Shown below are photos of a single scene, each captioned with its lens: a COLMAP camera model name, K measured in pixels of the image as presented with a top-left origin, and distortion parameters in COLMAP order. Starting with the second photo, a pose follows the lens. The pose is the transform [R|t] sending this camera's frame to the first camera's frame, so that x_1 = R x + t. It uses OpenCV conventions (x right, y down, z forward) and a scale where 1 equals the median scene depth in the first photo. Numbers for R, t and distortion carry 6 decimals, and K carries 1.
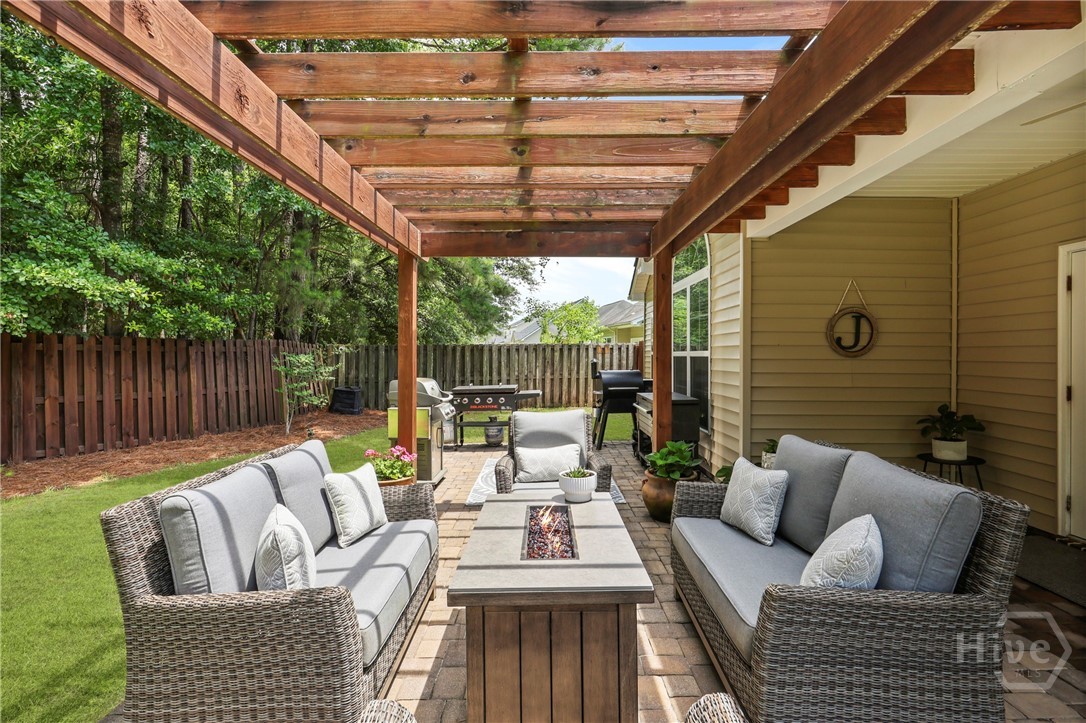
lens RADIAL K [[494.8, 0, 538.3], [0, 494.8, 354.8], [0, 0, 1]] dist [-0.001771, -0.000083]
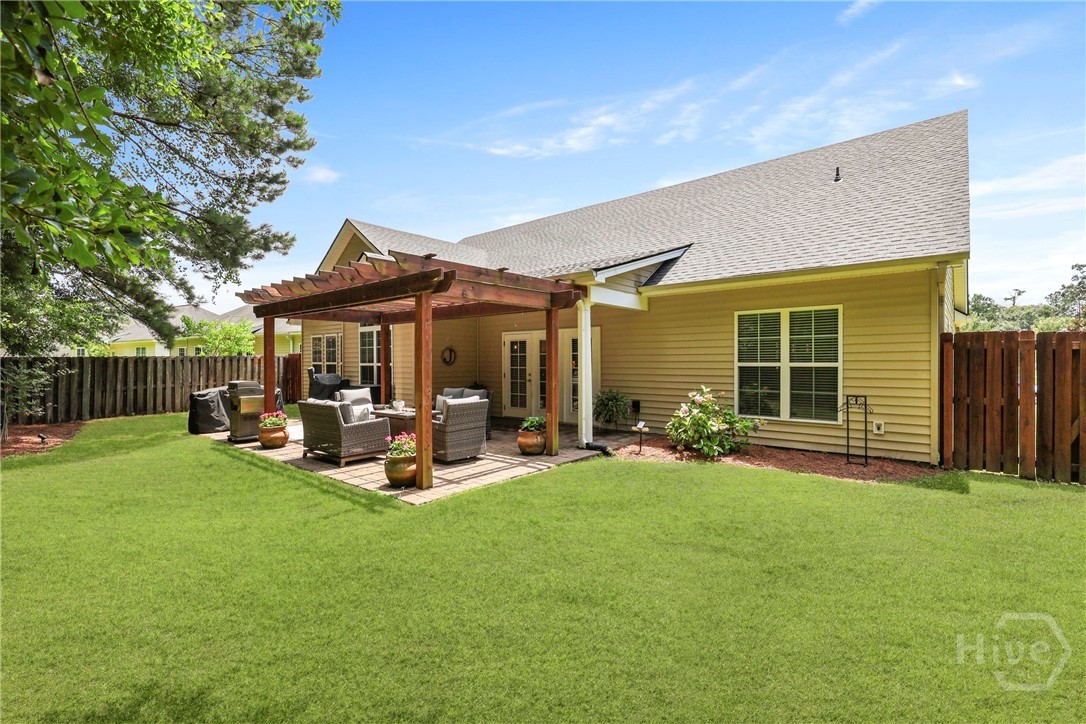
lens RADIAL K [[494.8, 0, 543.4], [0, 494.8, 361.1], [0, 0, 1]] dist [-0.001771, -0.000083]
pose [[0.648479, -0.006611, 0.761204, -1.078328], [0.006781, 0.999973, 0.002908, -0.022235], [-0.761202, 0.003276, 0.648506, -1.132771]]
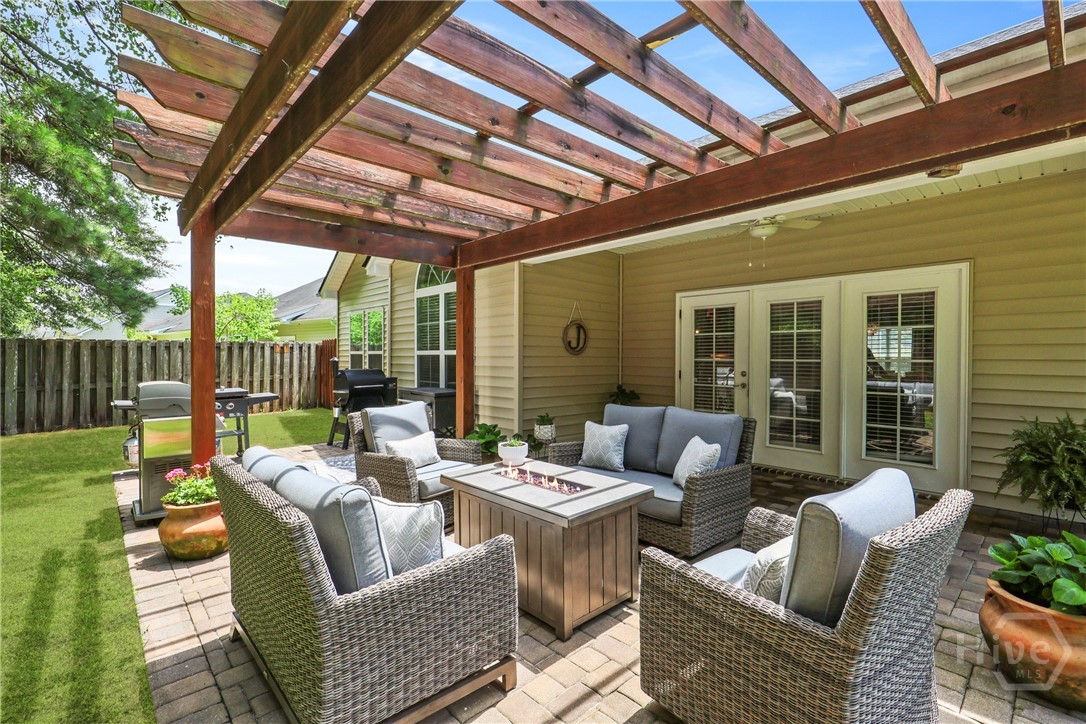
lens RADIAL K [[494.8, 0, 544.9], [0, 494.8, 360.4], [0, 0, 1]] dist [-0.001771, -0.000083]
pose [[0.726869, -0.005394, 0.686755, -0.423717], [-0.000741, 0.999962, 0.008639, 0.008331], [-0.686776, -0.006789, 0.726838, 0.012791]]
